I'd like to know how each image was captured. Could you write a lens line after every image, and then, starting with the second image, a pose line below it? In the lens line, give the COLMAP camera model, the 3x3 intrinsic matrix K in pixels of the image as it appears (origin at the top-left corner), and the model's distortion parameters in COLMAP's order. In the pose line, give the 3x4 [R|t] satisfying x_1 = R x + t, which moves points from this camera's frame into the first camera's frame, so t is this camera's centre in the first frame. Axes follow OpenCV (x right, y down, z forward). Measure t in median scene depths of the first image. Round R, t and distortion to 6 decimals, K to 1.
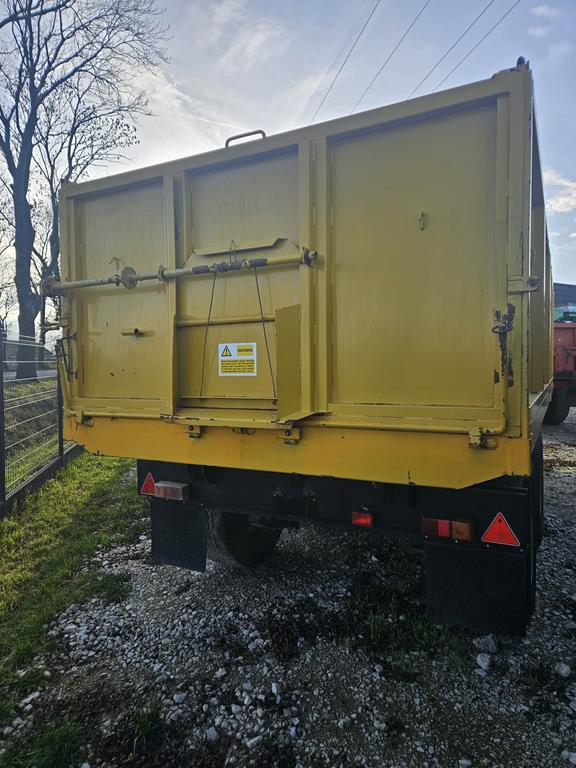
lens RADIAL K [[510.4, 0, 290.6], [0, 510.4, 382.0], [0, 0, 1]] dist [0.054246, -0.023470]
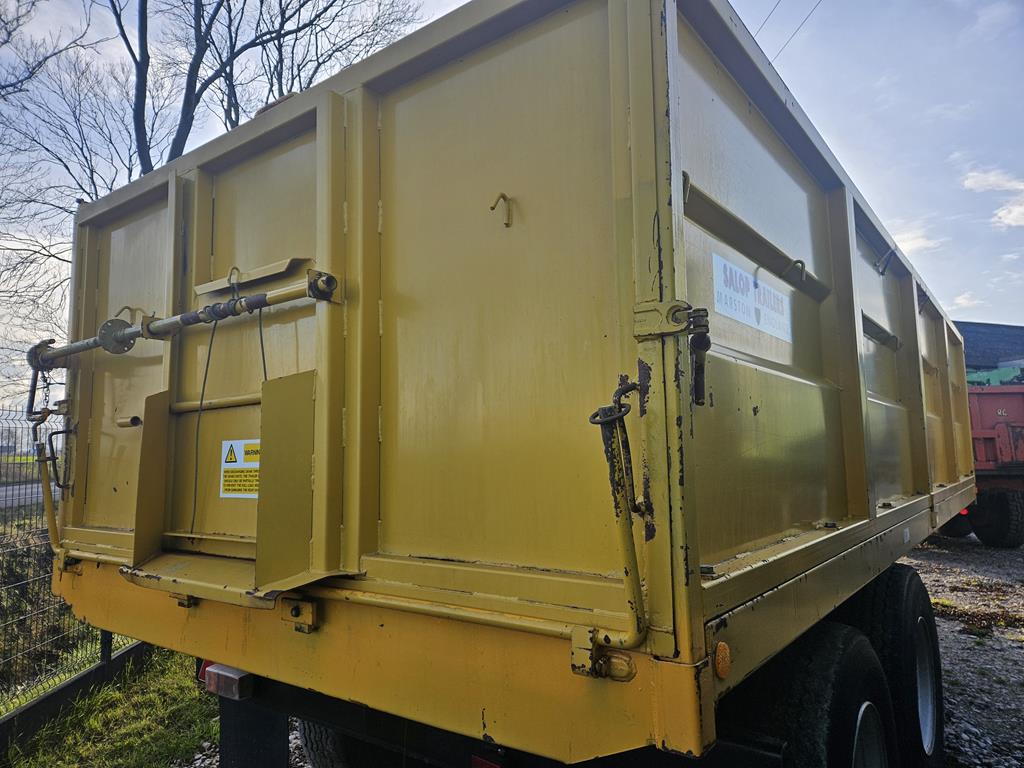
lens RADIAL K [[680.5, 0, 509.2], [0, 680.5, 380.5], [0, 0, 1]] dist [0.054246, -0.023470]
pose [[0.985915, -0.025293, -0.165322, 0.343421], [0.003225, 0.991190, -0.132411, -0.042822], [0.167215, 0.130013, 0.977310, 0.311353]]
